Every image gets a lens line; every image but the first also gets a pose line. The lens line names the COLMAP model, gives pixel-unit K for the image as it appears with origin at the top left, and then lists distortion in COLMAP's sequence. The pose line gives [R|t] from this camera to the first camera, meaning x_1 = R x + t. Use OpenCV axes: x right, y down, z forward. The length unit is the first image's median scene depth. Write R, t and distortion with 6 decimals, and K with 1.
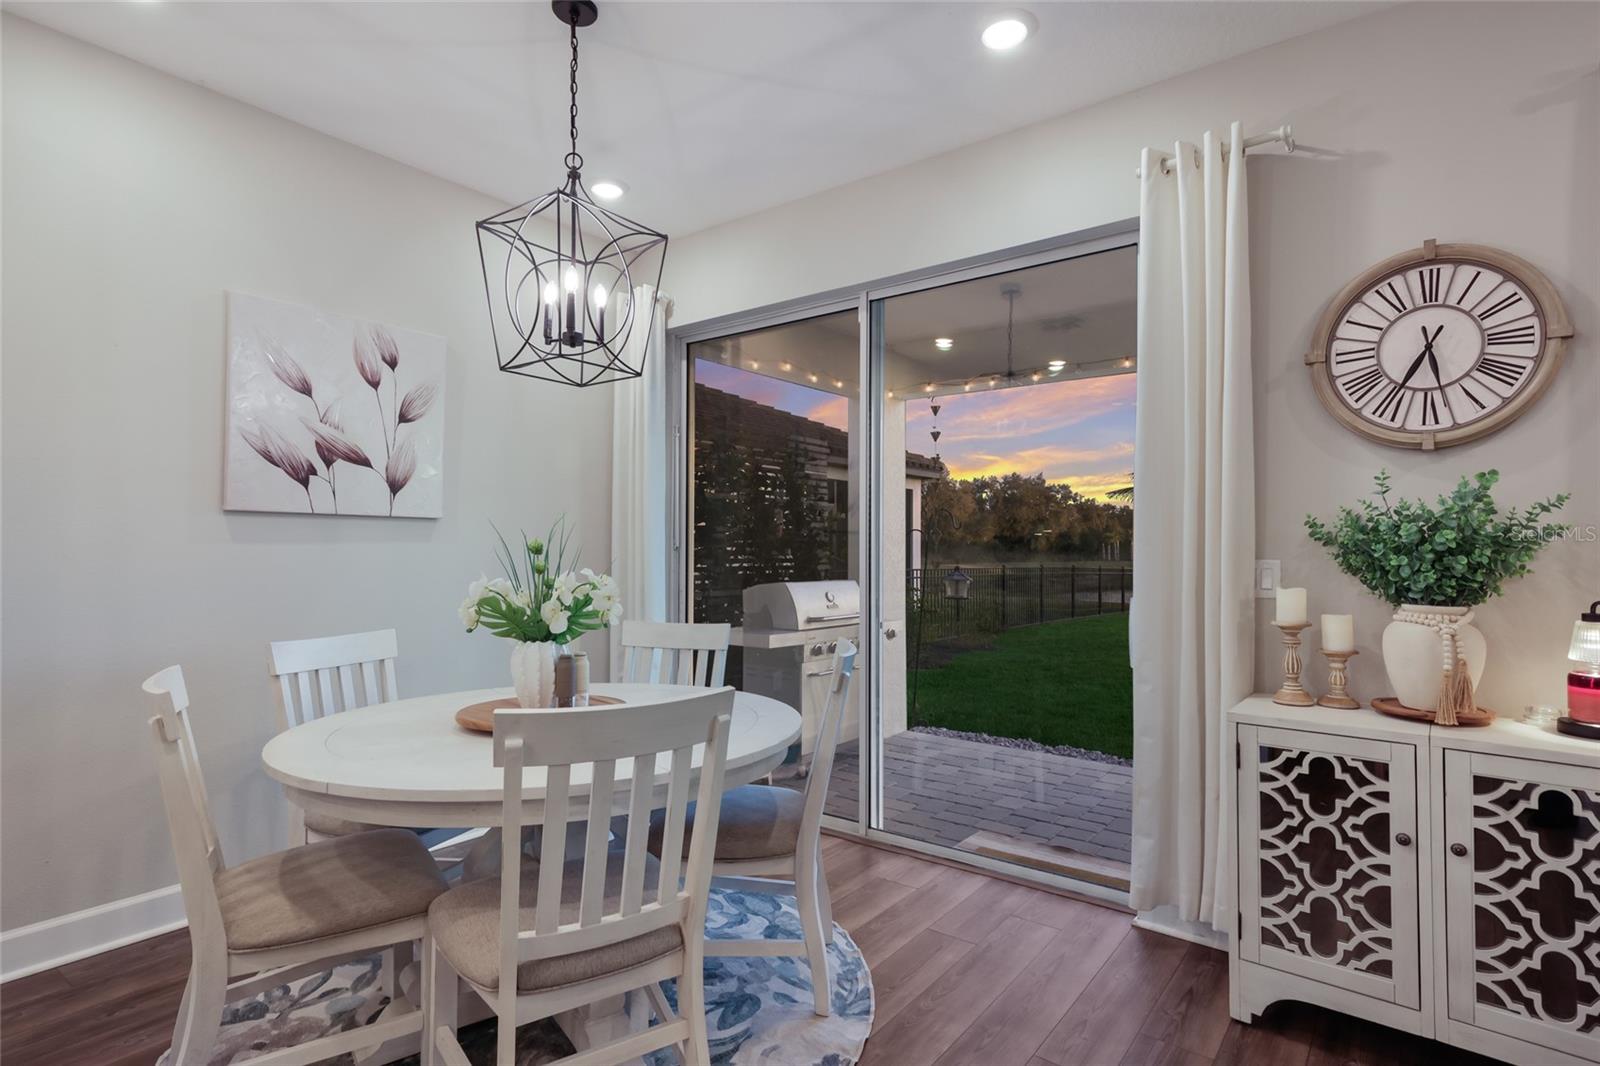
lens RADIAL K [[817.9, 0, 820.3], [0, 817.9, 530.0], [0, 0, 1]] dist [0.016375, 0.000701]
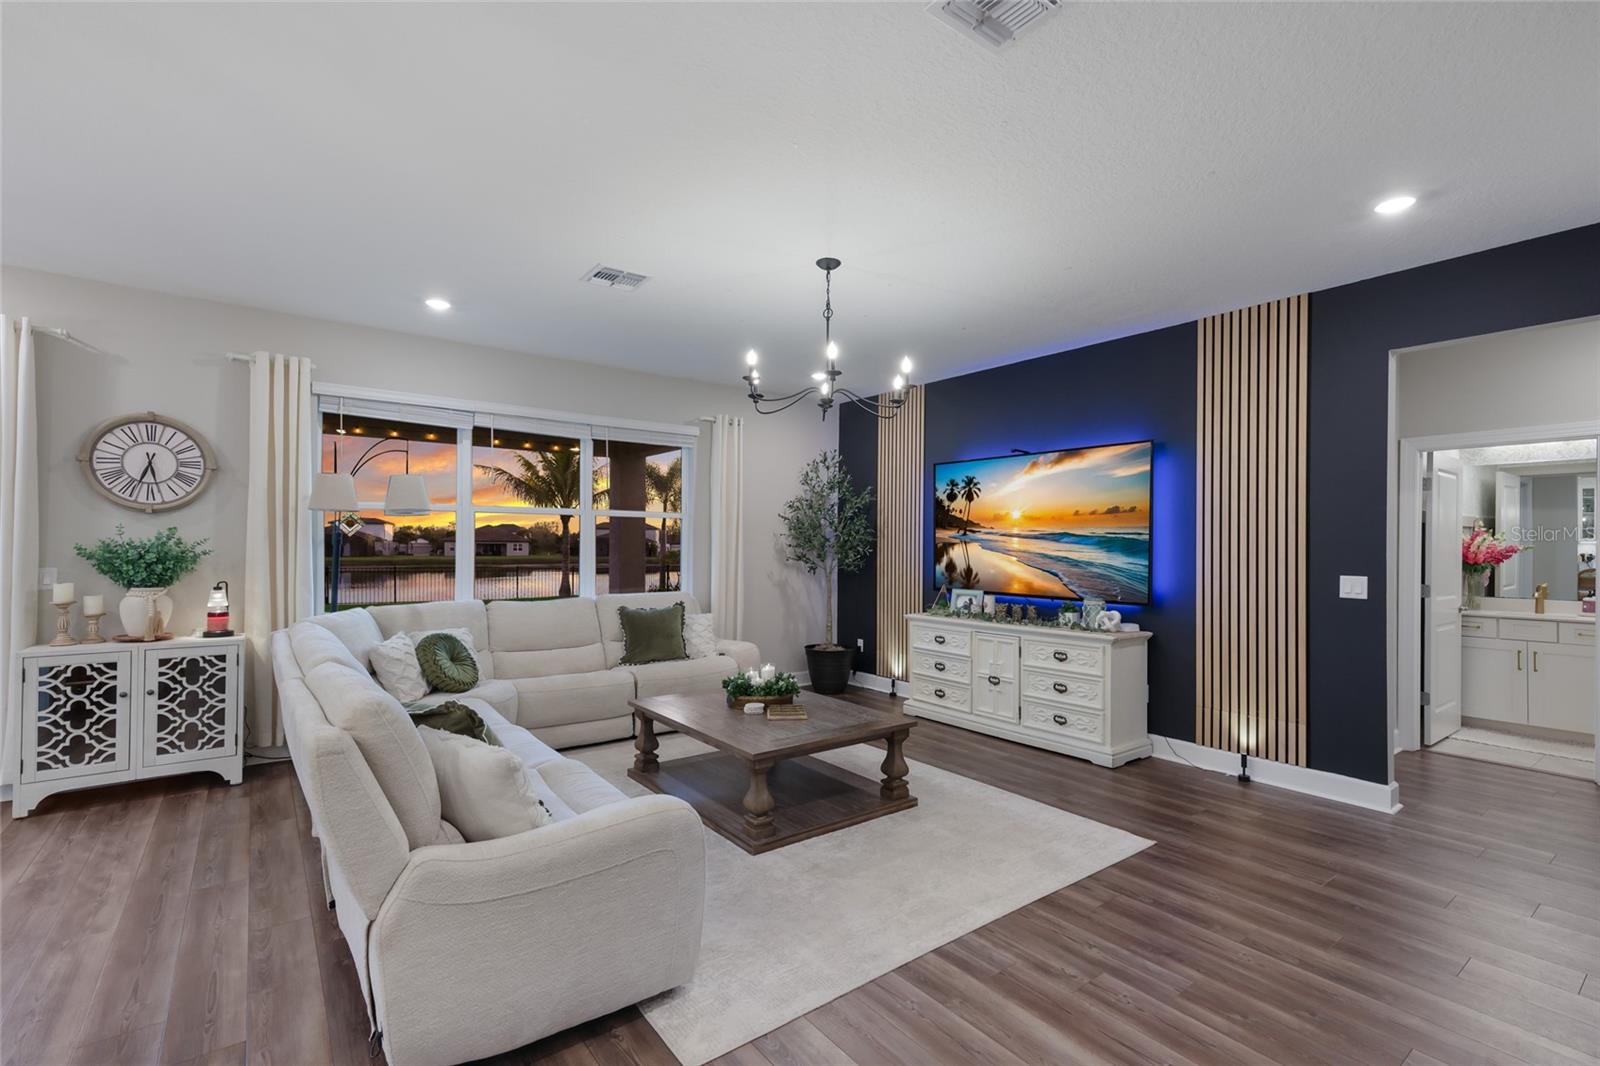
lens RADIAL K [[718.4, 0, 810.1], [0, 718.4, 544.5], [0, 0, 1]] dist [0.020202, -0.002405]
pose [[0.272683, -0.000258, 0.962104, -0.586859], [-0.023931, 0.999689, 0.007051, -0.072306], [-0.961806, -0.024947, 0.272592, -1.126021]]
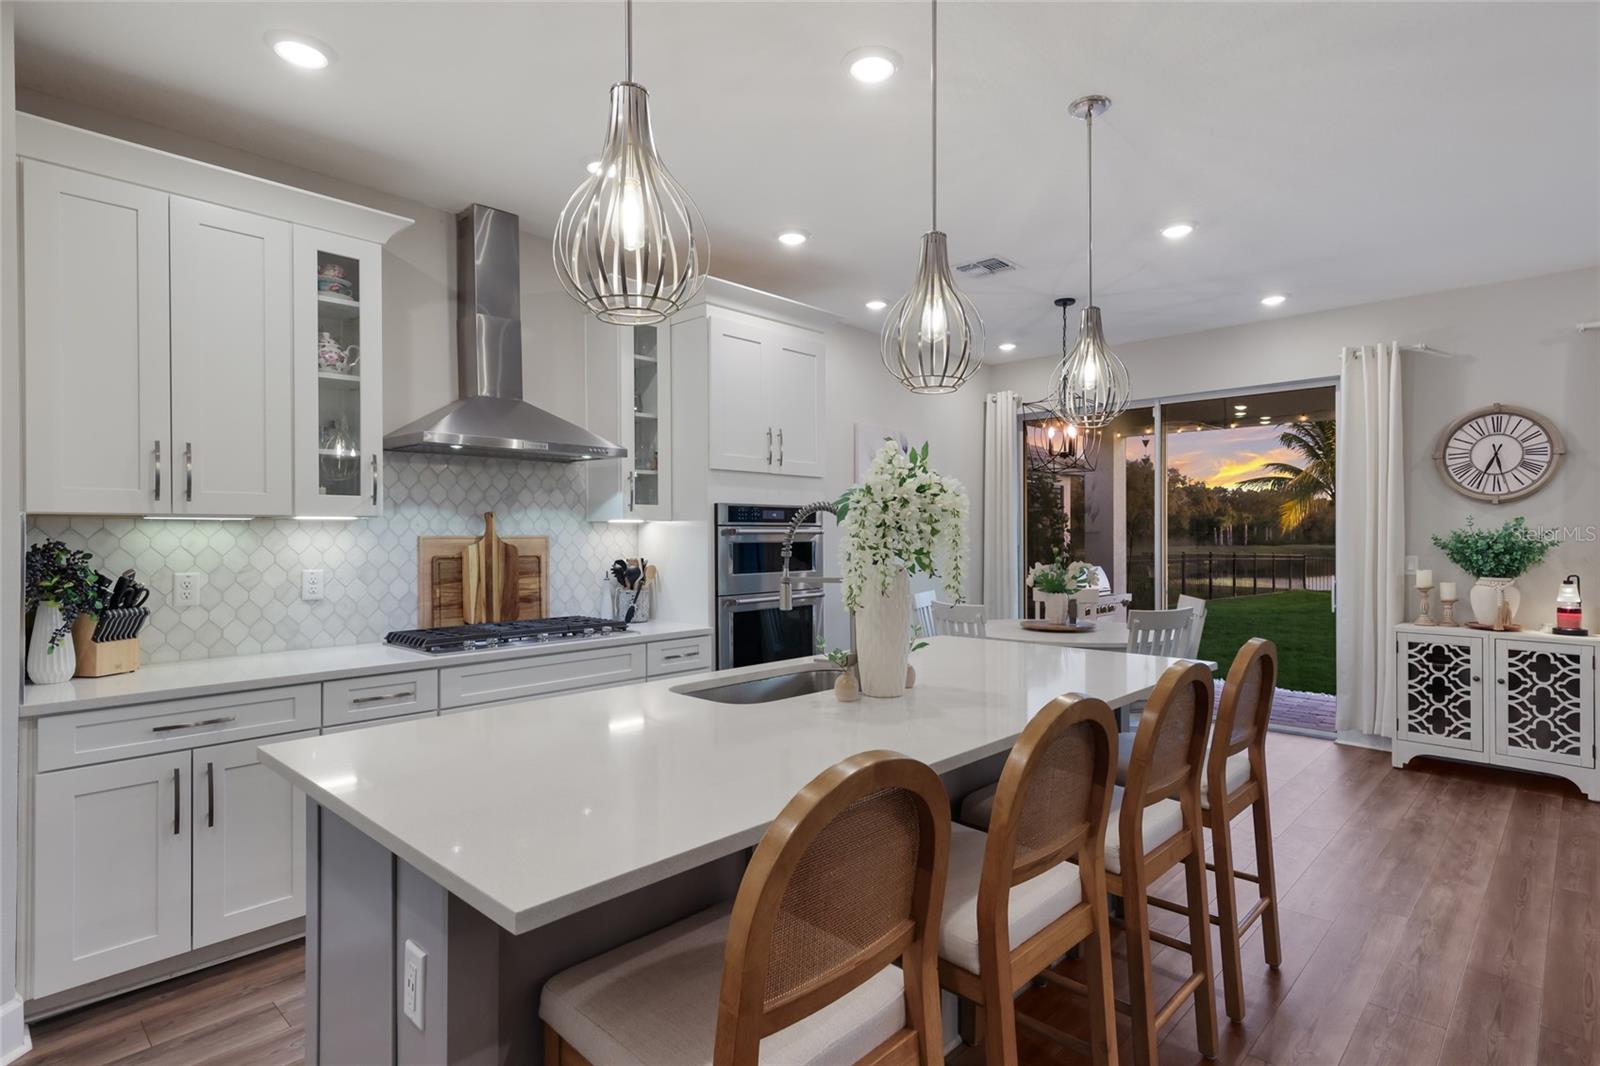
lens RADIAL K [[817.9, 0, 821.8], [0, 817.9, 530.4], [0, 0, 1]] dist [0.016375, 0.000701]
pose [[0.993967, -0.005702, -0.109535, -0.750490], [0.007681, 0.999815, 0.017660, -0.081803], [0.109414, -0.018395, 0.993826, -1.305013]]
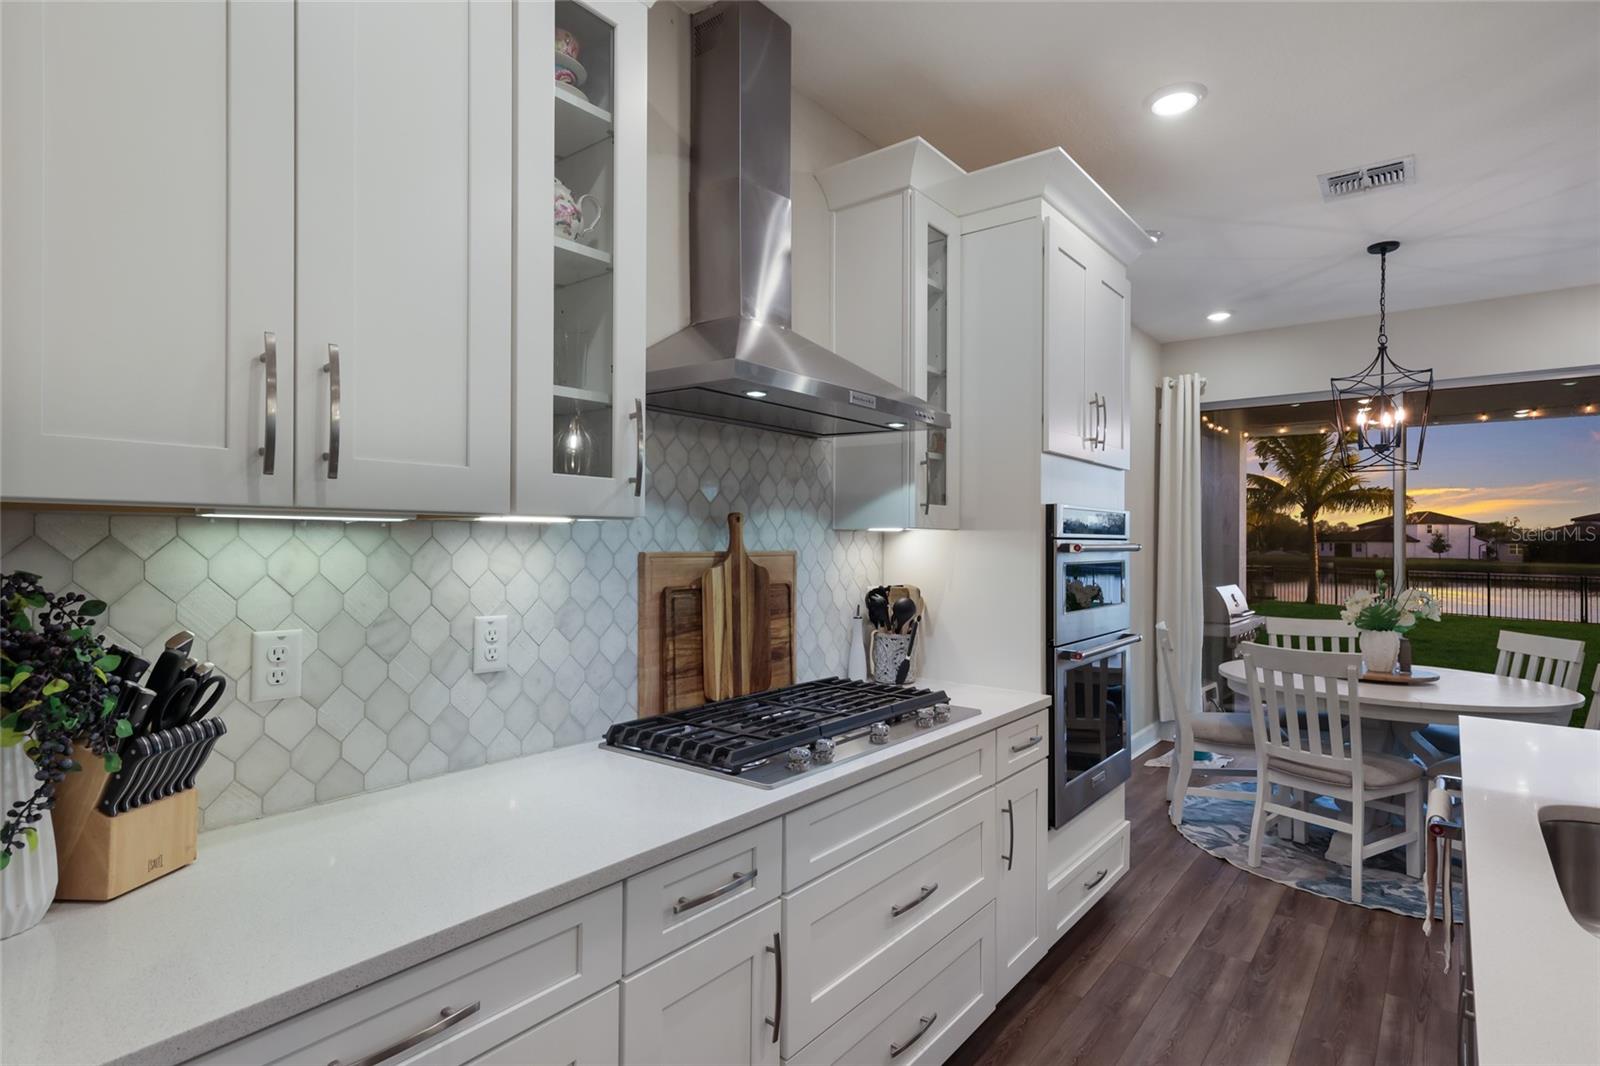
lens RADIAL K [[817.9, 0, 820.2], [0, 817.9, 531.9], [0, 0, 1]] dist [0.016375, 0.000701]
pose [[0.999819, 0.004807, -0.018416, -1.494048], [-0.004591, 0.999921, 0.011722, -0.083623], [0.018471, -0.011635, 0.999762, -0.715952]]
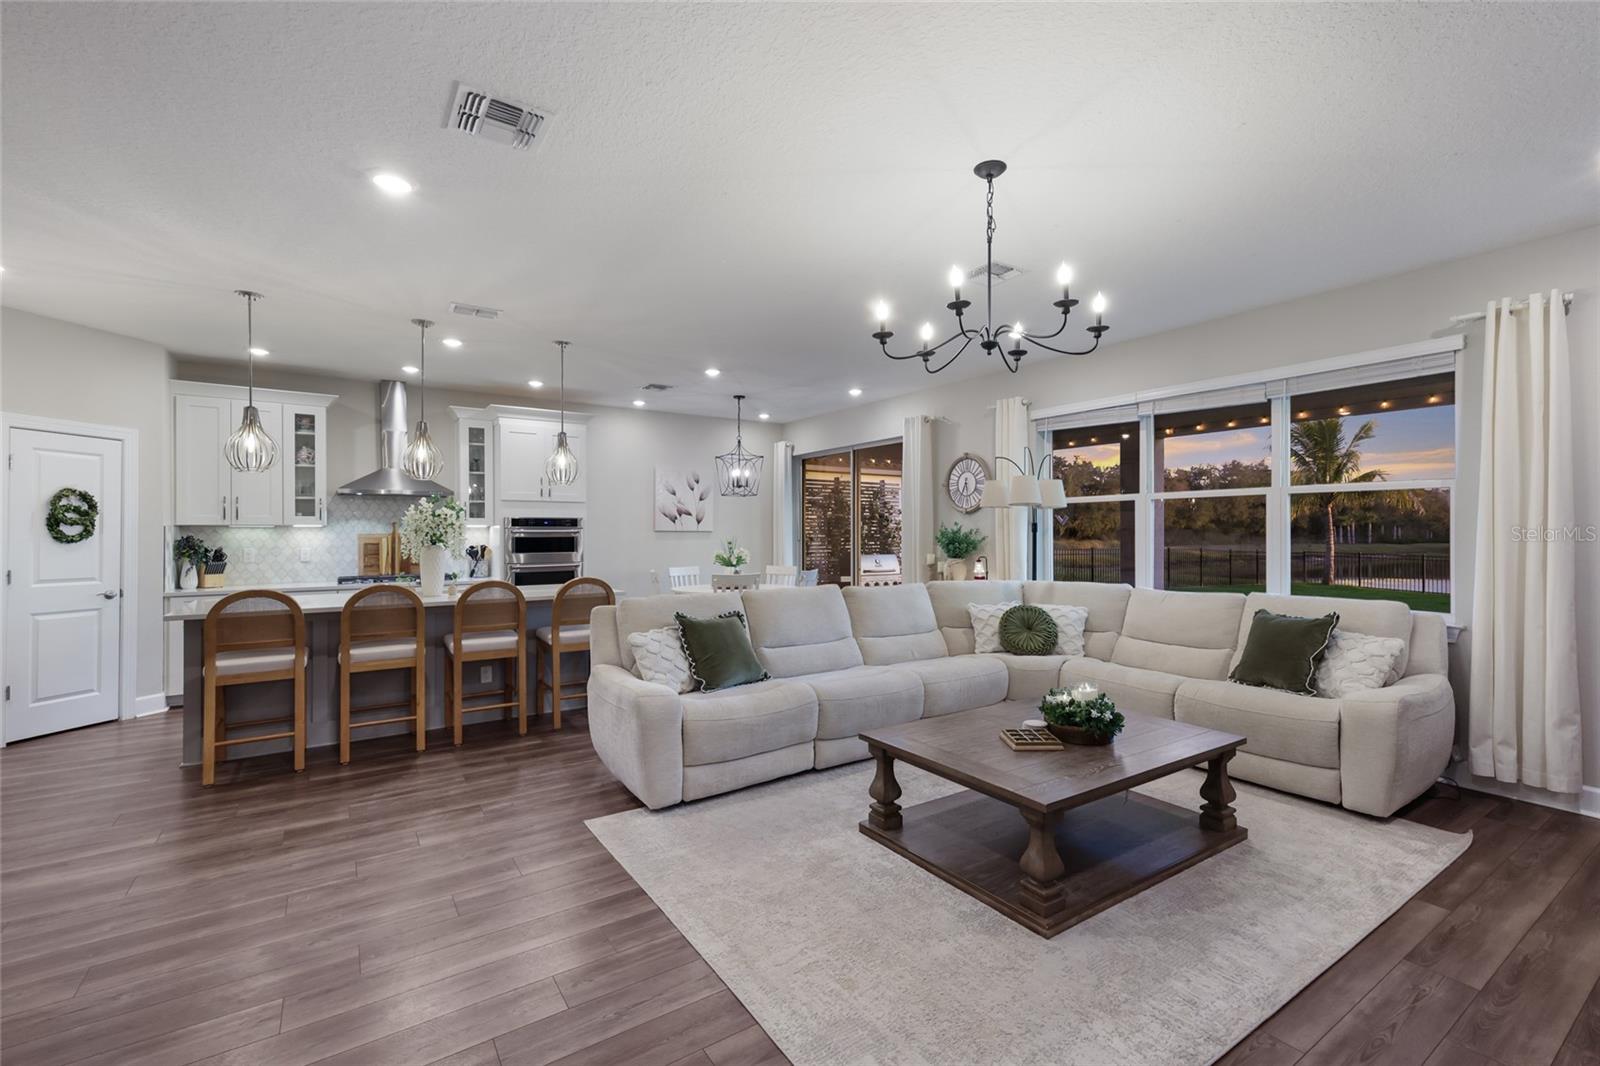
lens RADIAL K [[697.7, 0, 818.9], [0, 697.7, 527.9], [0, 0, 1]] dist [0.013586, -0.000918]
pose [[0.946833, -0.008936, -0.321600, 1.124565], [0.013520, 0.999836, 0.012025, -0.082496], [0.321440, -0.015734, 0.946799, -2.001512]]
